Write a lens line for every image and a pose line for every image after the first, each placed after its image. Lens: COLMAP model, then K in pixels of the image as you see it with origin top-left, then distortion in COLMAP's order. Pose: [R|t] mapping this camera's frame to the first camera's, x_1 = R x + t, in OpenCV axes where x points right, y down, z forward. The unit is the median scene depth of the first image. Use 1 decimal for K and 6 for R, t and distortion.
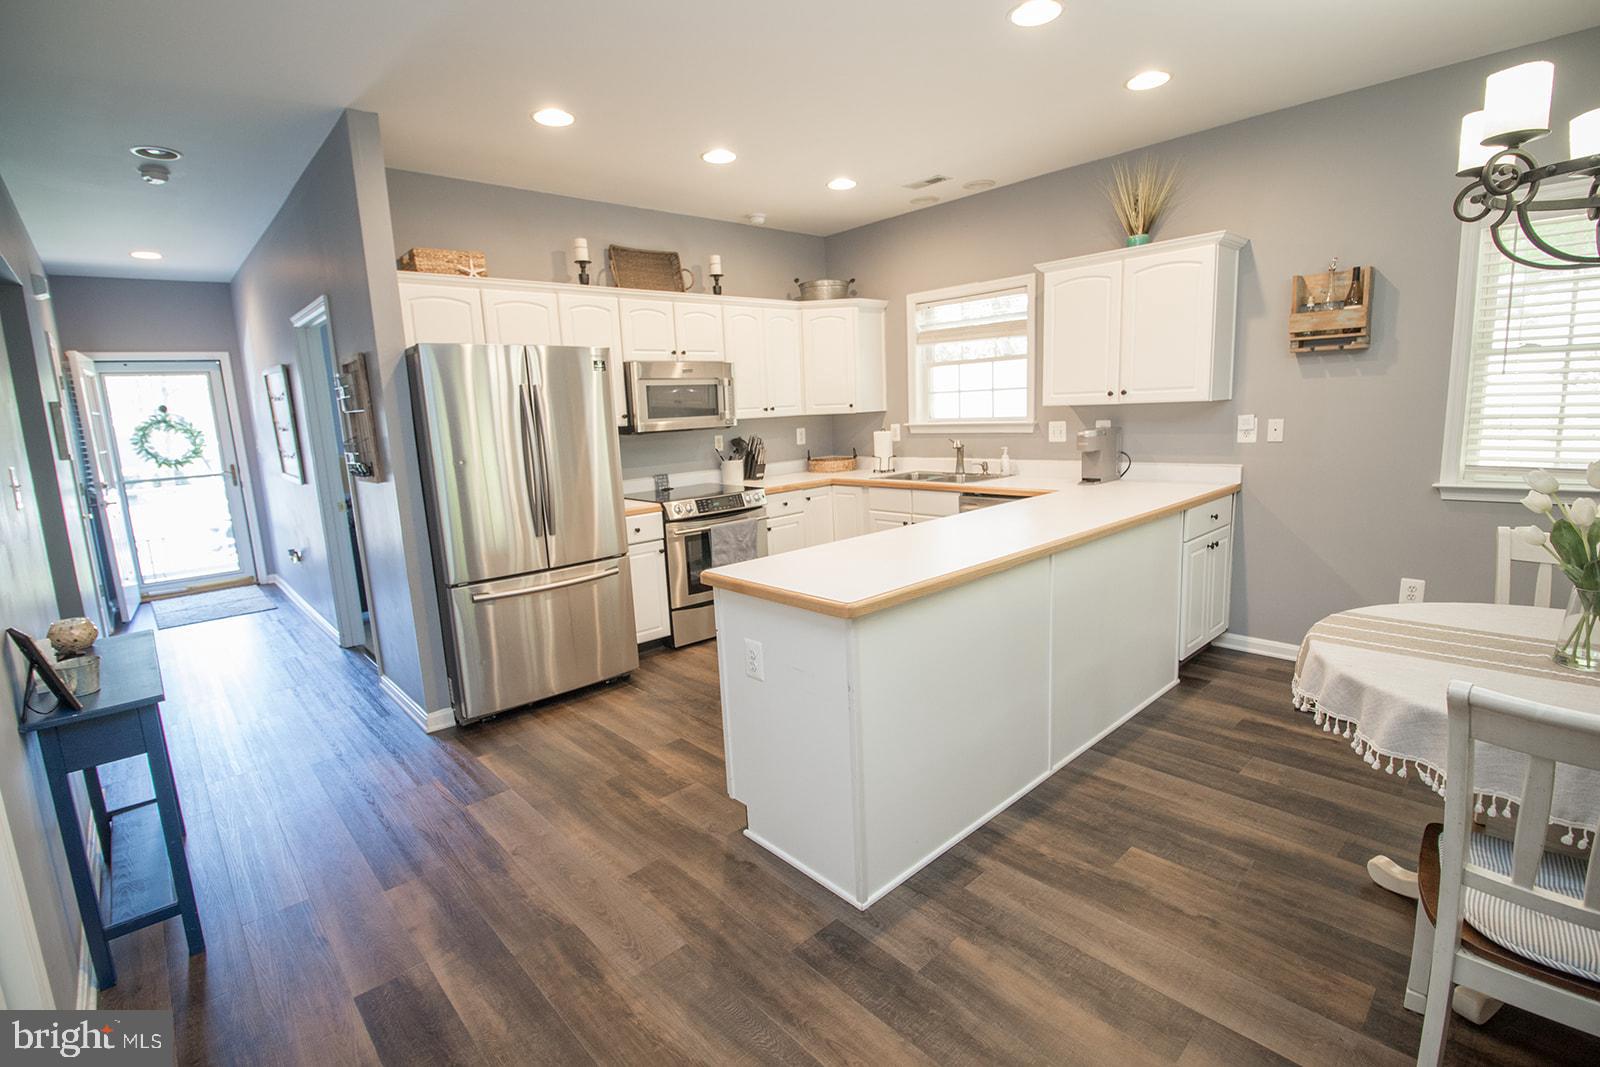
lens RADIAL K [[735.3, 0, 801.2], [0, 735.3, 528.9], [0, 0, 1]] dist [-0.001435, -0.012201]
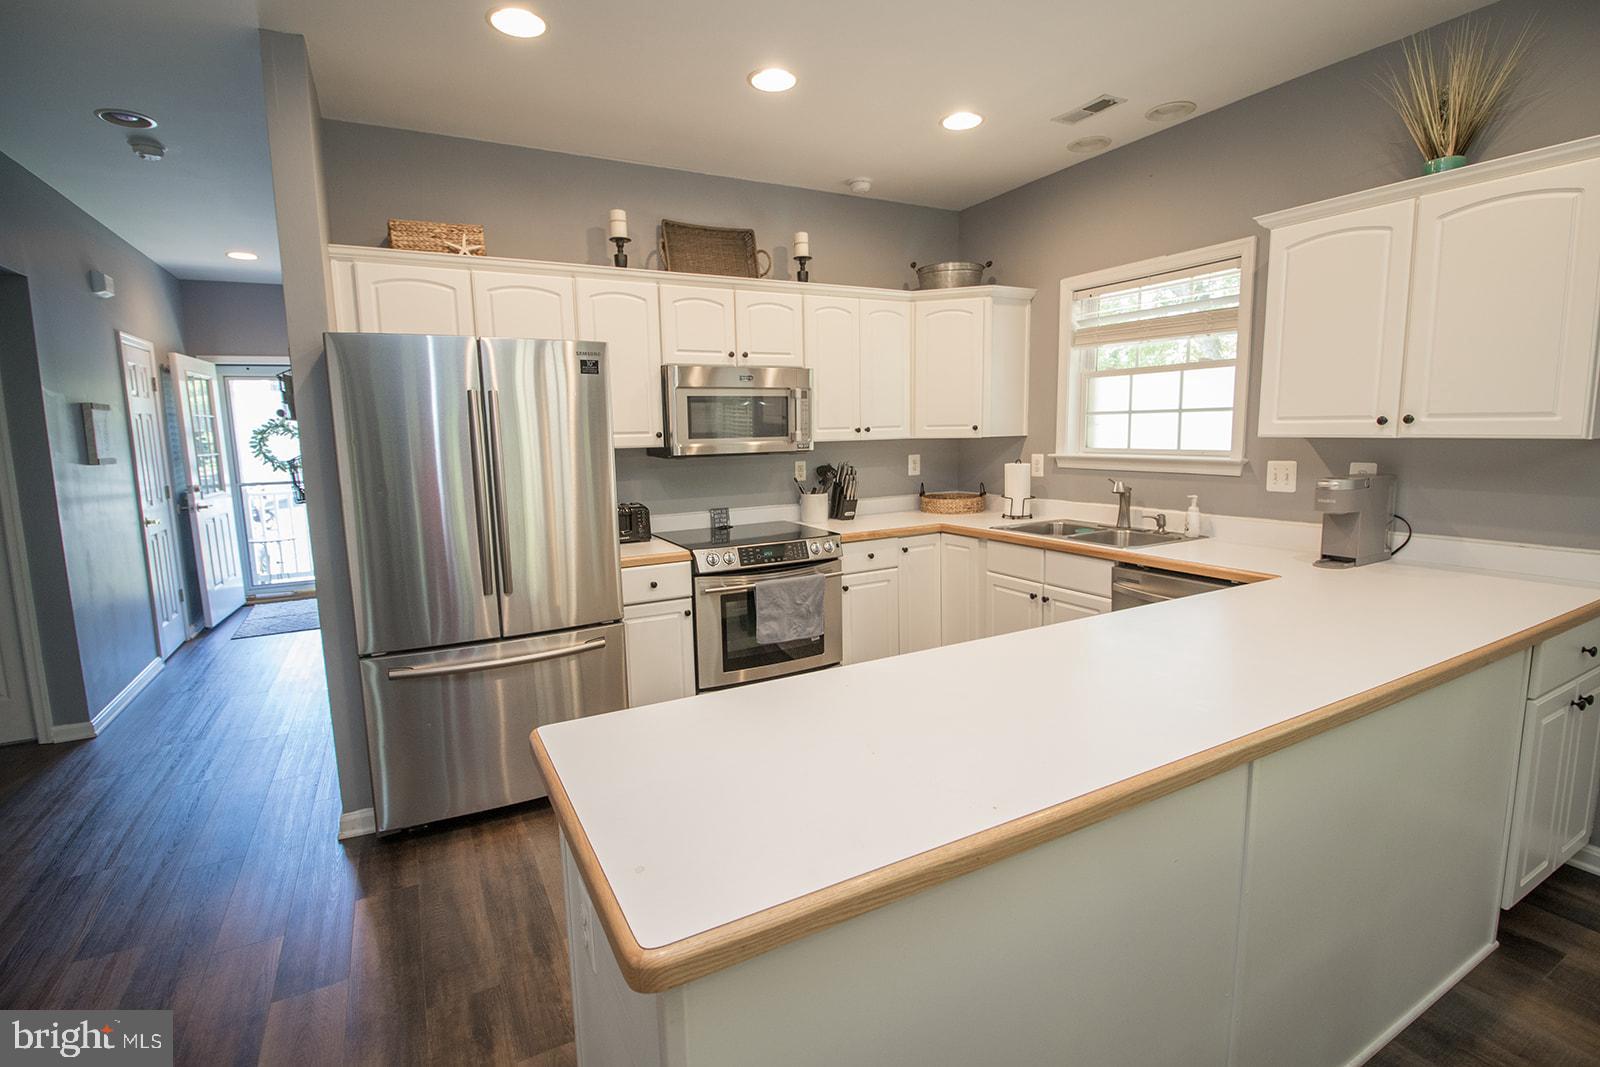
lens RADIAL K [[735.3, 0, 800.6], [0, 735.3, 529.1], [0, 0, 1]] dist [-0.001435, -0.012201]
pose [[0.969545, 0.057723, -0.238015, 0.094823], [-0.062816, 0.997929, -0.013863, -0.050820], [0.236722, 0.028392, 0.971162, 0.274324]]
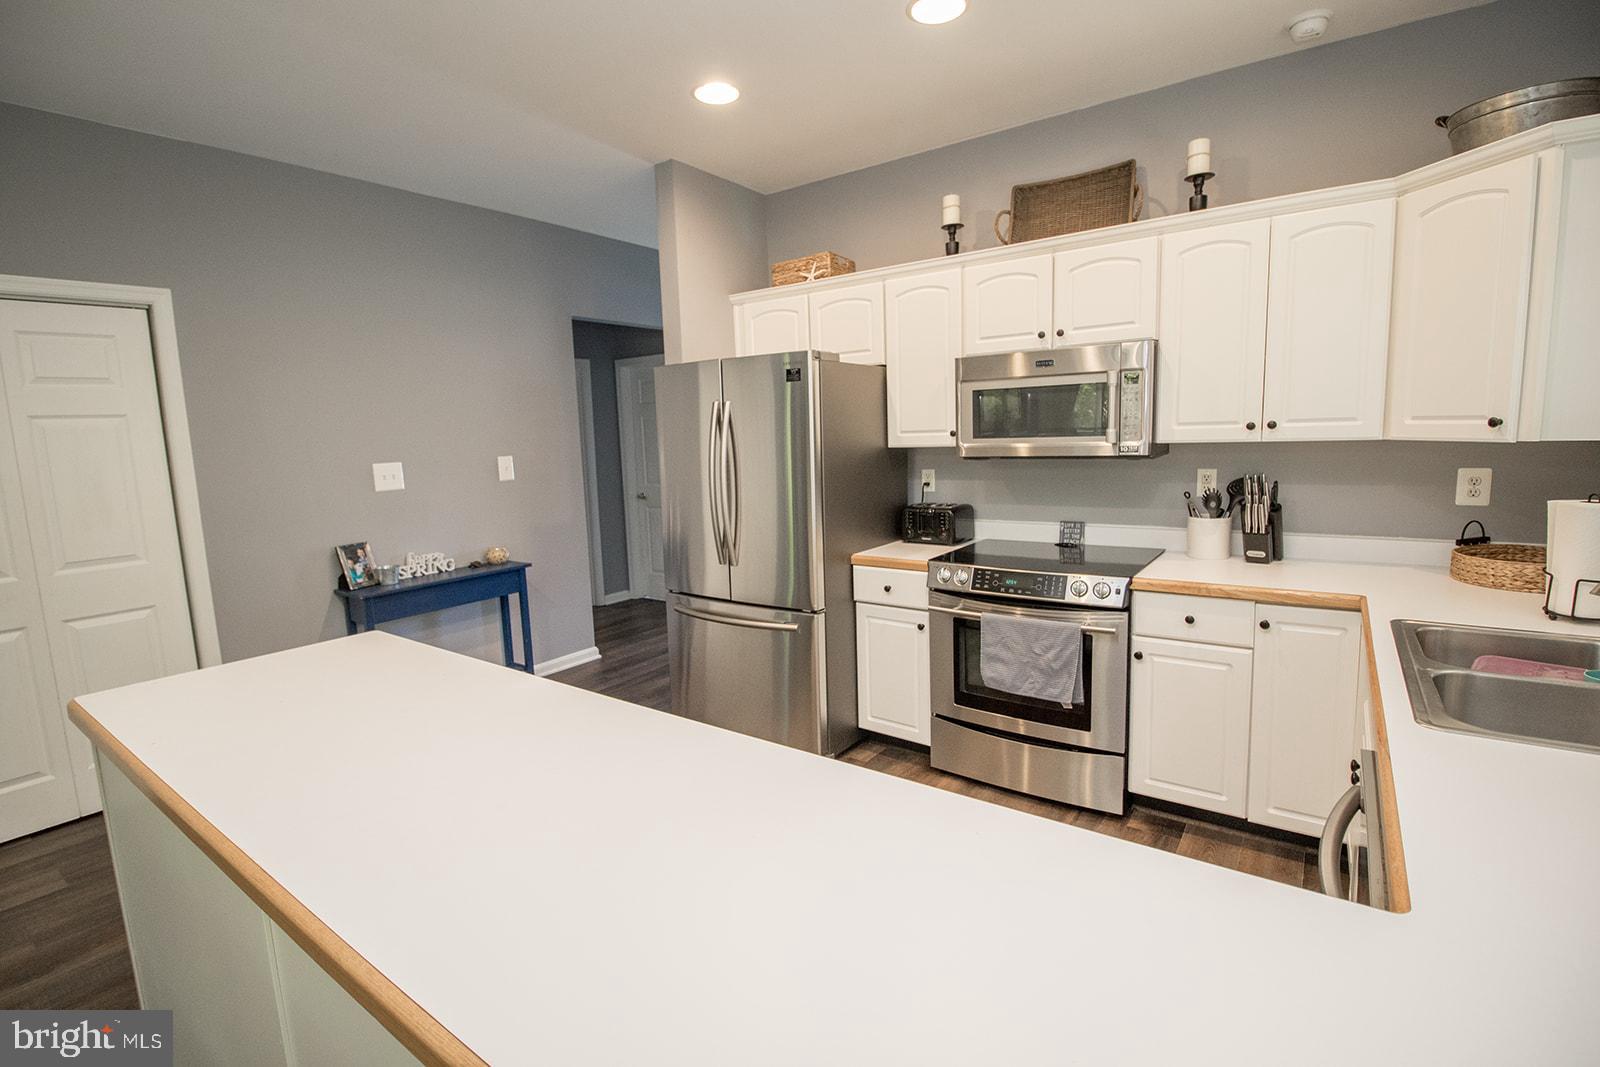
lens RADIAL K [[735.3, 0, 801.9], [0, 735.3, 531.9], [0, 0, 1]] dist [-0.001435, -0.012201]
pose [[0.199633, 0.173214, -0.964440, 0.434043], [-0.137916, 0.979421, 0.147357, -0.141297], [0.970117, 0.103594, 0.219413, 0.691684]]
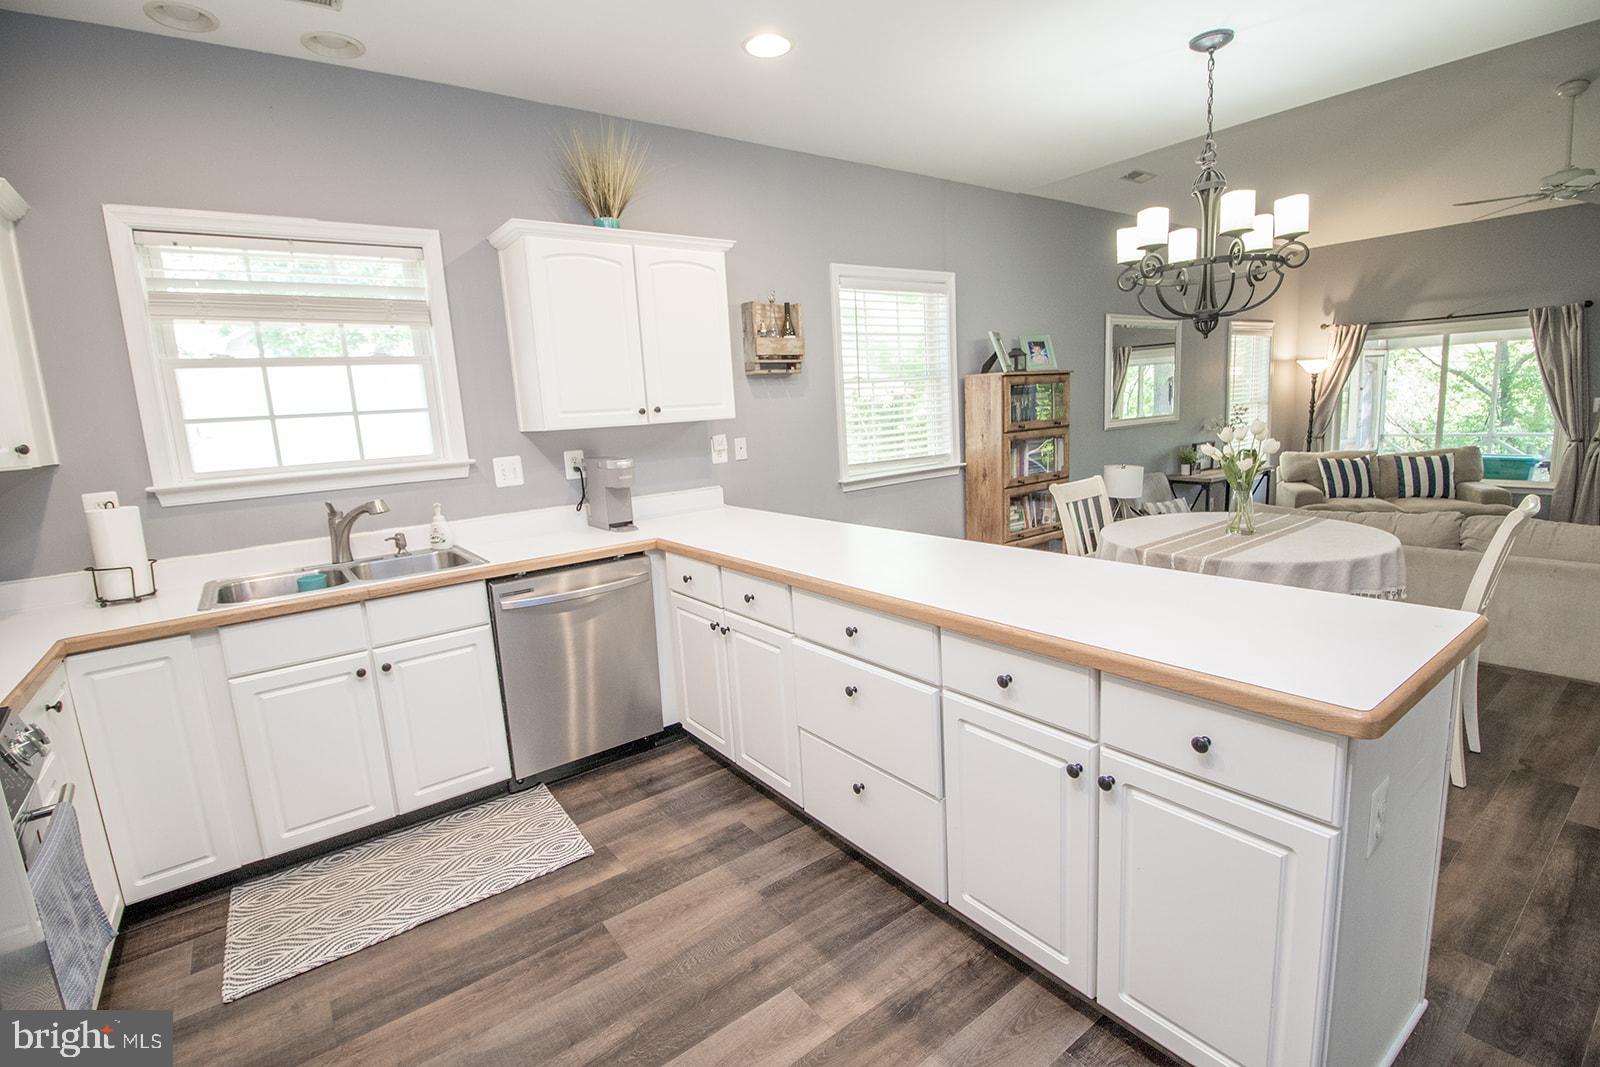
lens RADIAL K [[735.3, 0, 799.4], [0, 735.3, 528.9], [0, 0, 1]] dist [-0.001435, -0.012201]
pose [[0.107483, -0.125176, 0.986295, -0.317808], [0.217044, 0.971068, 0.099591, -0.091278], [-0.970226, 0.203365, 0.131542, 0.670076]]
